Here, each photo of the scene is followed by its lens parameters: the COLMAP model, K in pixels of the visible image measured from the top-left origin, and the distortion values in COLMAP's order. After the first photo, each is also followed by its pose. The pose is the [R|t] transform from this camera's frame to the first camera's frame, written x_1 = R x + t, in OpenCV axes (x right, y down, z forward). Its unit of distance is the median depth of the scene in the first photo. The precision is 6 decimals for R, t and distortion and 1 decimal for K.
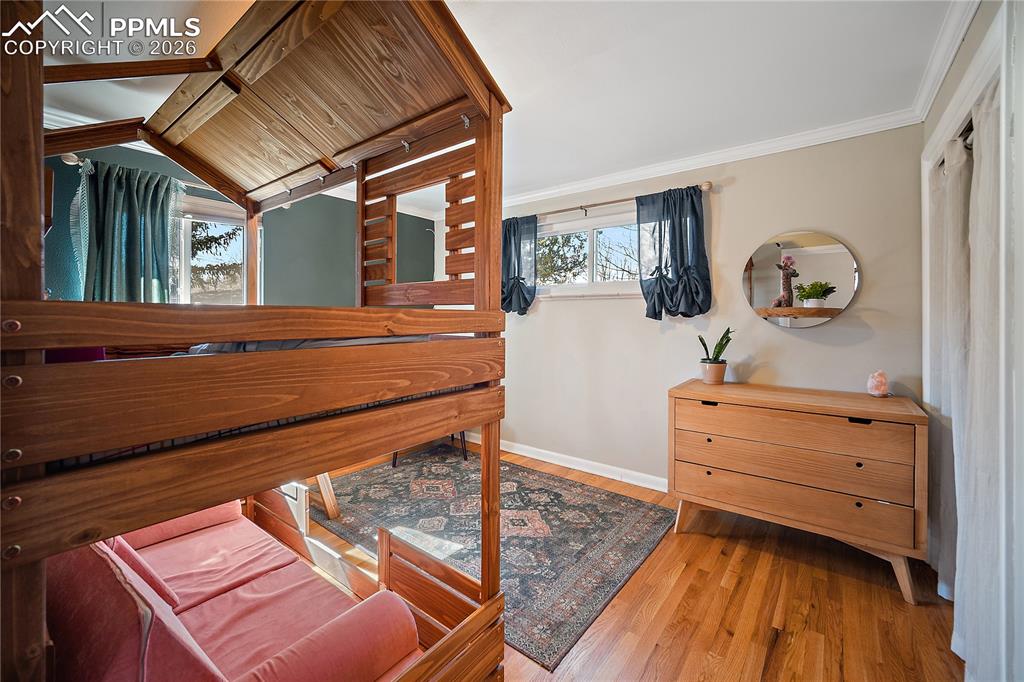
lens RADIAL K [[416.7, 0, 514.5], [0, 416.7, 316.3], [0, 0, 1]] dist [-0.003437, 0.000338]
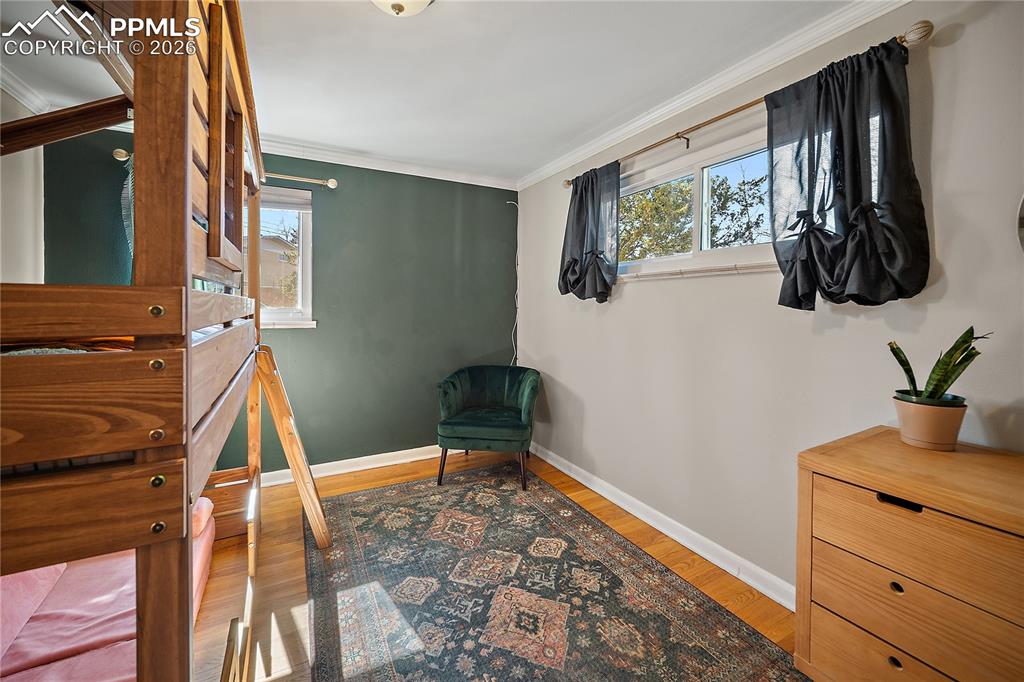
lens RADIAL K [[416.7, 0, 515.5], [0, 416.7, 309.8], [0, 0, 1]] dist [-0.003437, 0.000338]
pose [[0.916795, 0.002901, -0.399348, 0.217114], [0.001316, 0.999946, 0.010285, 0.002503], [0.399357, -0.009955, 0.916742, 0.352325]]
